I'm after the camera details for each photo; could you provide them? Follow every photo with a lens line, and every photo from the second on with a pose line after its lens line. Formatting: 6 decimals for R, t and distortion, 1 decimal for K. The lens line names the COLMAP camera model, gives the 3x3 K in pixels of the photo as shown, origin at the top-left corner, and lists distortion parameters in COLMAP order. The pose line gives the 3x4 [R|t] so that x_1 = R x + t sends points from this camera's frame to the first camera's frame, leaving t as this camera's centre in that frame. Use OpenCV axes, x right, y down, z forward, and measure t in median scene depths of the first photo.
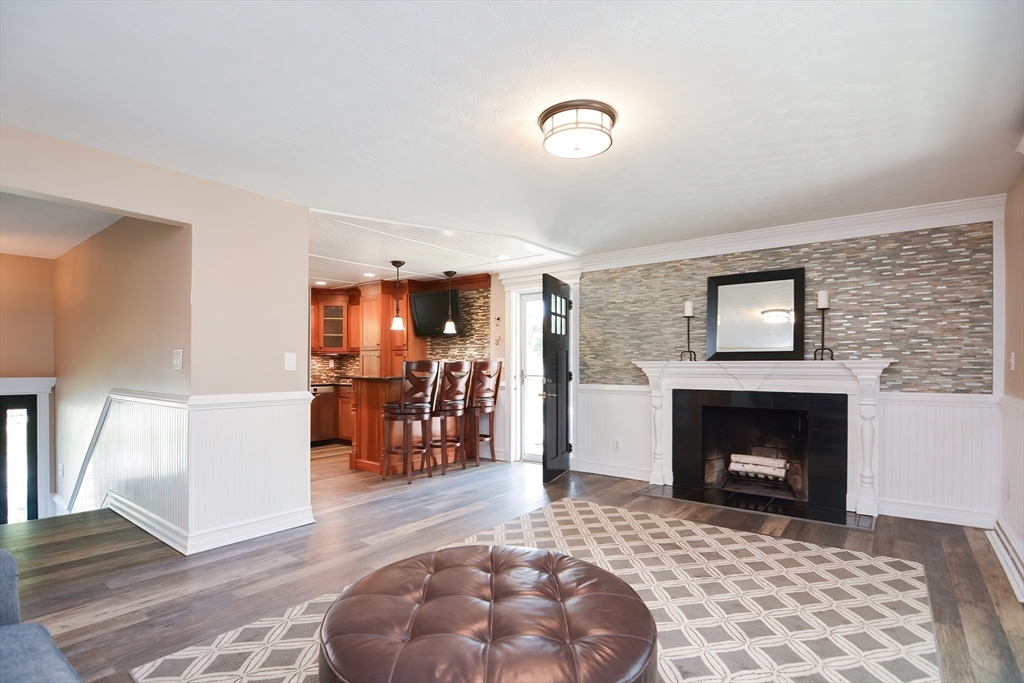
lens RADIAL K [[502.7, 0, 506.9], [0, 502.7, 363.0], [0, 0, 1]] dist [-0.018387, -0.000518]
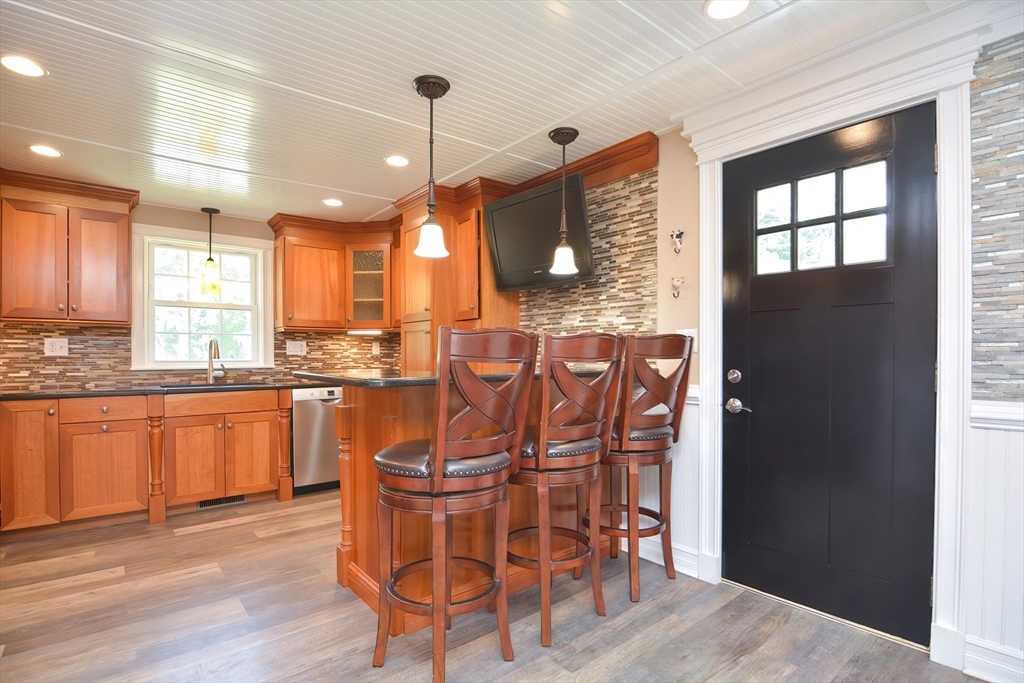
lens RADIAL K [[502.7, 0, 506.9], [0, 502.7, 363.0], [0, 0, 1]] dist [-0.018387, -0.000518]
pose [[0.974164, 0.002077, -0.225830, -0.085384], [0.002275, 0.999817, 0.019011, 0.014059], [0.225828, -0.019033, 0.973981, 0.761114]]
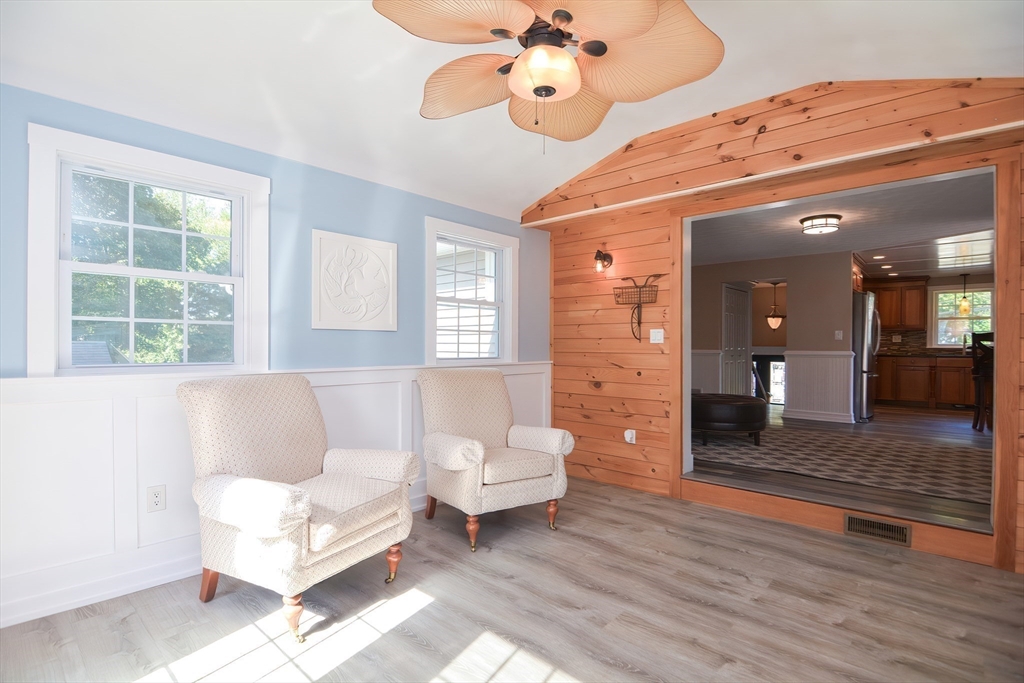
lens RADIAL K [[496.9, 0, 503.2], [0, 496.9, 354.8], [0, 0, 1]] dist [-0.015791, -0.000507]
pose [[-0.083853, 0.018447, -0.996307, 1.206967], [0.006886, 0.999815, 0.017933, 0.023528], [0.996454, -0.005357, -0.083964, -0.091210]]
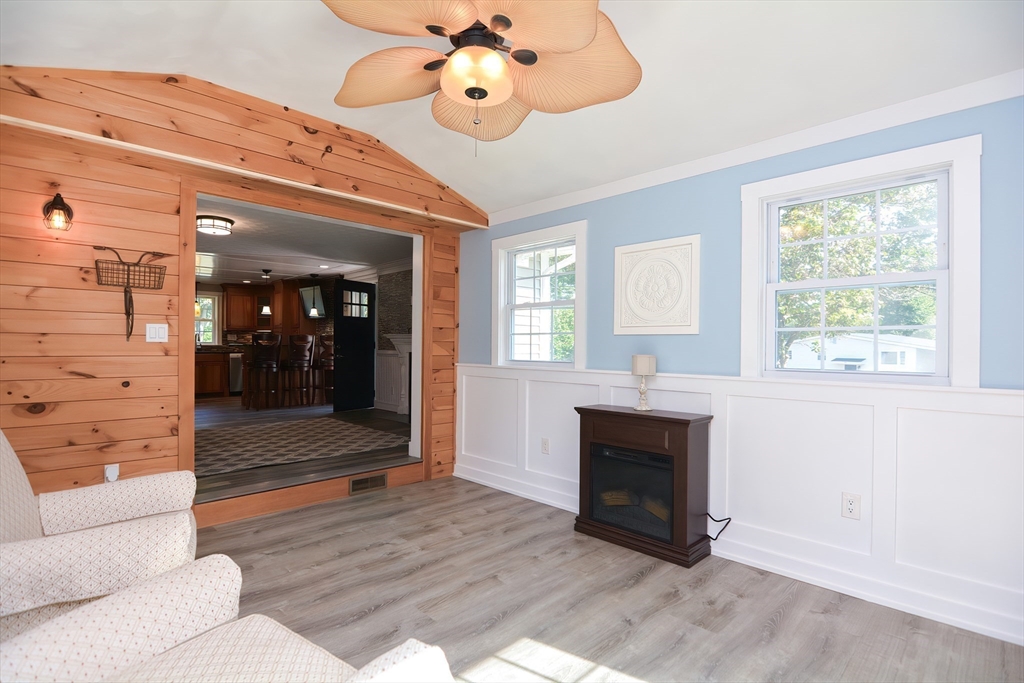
lens RADIAL K [[497.6, 0, 509.4], [0, 497.6, 349.9], [0, 0, 1]] dist [-0.016861, -0.000723]
pose [[0.991979, 0.004939, -0.126304, 0.866472], [-0.002925, 0.999866, 0.016125, 0.019462], [0.126366, -0.015626, 0.991861, -0.501784]]
